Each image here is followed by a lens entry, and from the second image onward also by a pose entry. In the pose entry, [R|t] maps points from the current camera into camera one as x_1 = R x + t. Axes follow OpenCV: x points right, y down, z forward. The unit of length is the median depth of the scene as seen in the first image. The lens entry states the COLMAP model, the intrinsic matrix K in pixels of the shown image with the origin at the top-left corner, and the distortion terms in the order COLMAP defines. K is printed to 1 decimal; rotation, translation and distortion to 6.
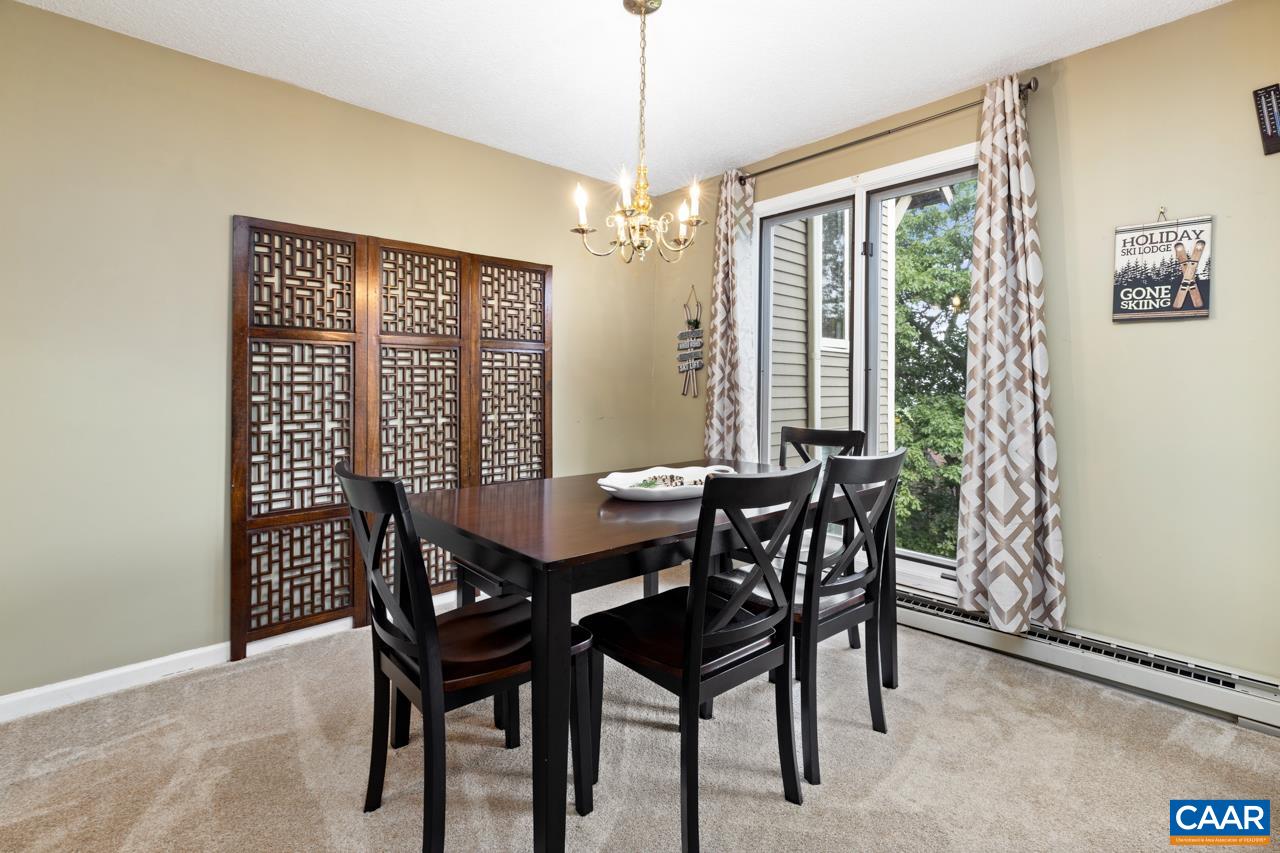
lens RADIAL K [[581.8, 0, 643.3], [0, 581.8, 385.7], [0, 0, 1]] dist [0.006854, -0.000683]
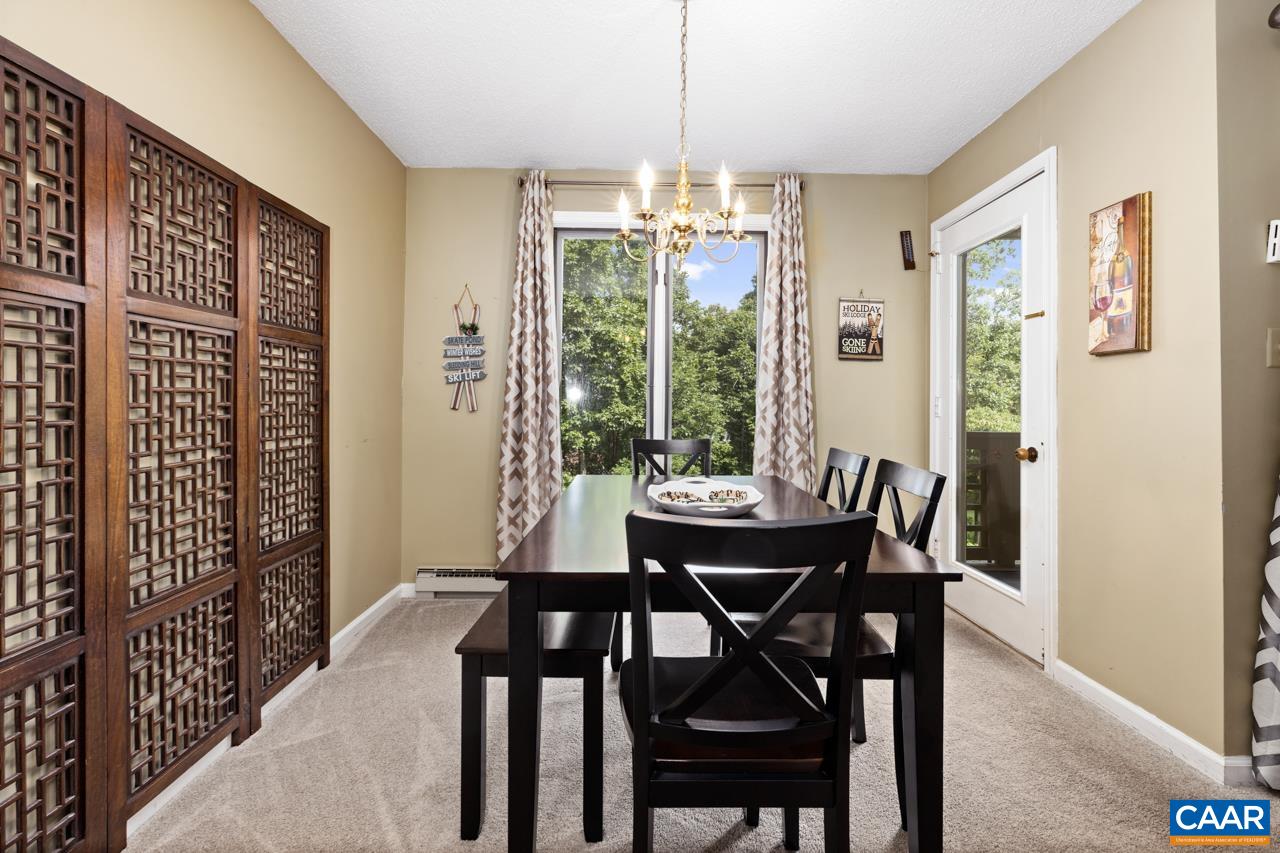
lens RADIAL K [[581.8, 0, 632.9], [0, 581.8, 410.2], [0, 0, 1]] dist [0.006854, -0.000683]
pose [[0.662179, -0.006254, 0.749319, -0.560370], [-0.005835, 0.999892, 0.013502, 0.004862], [-0.749323, -0.013313, 0.662071, 0.322138]]
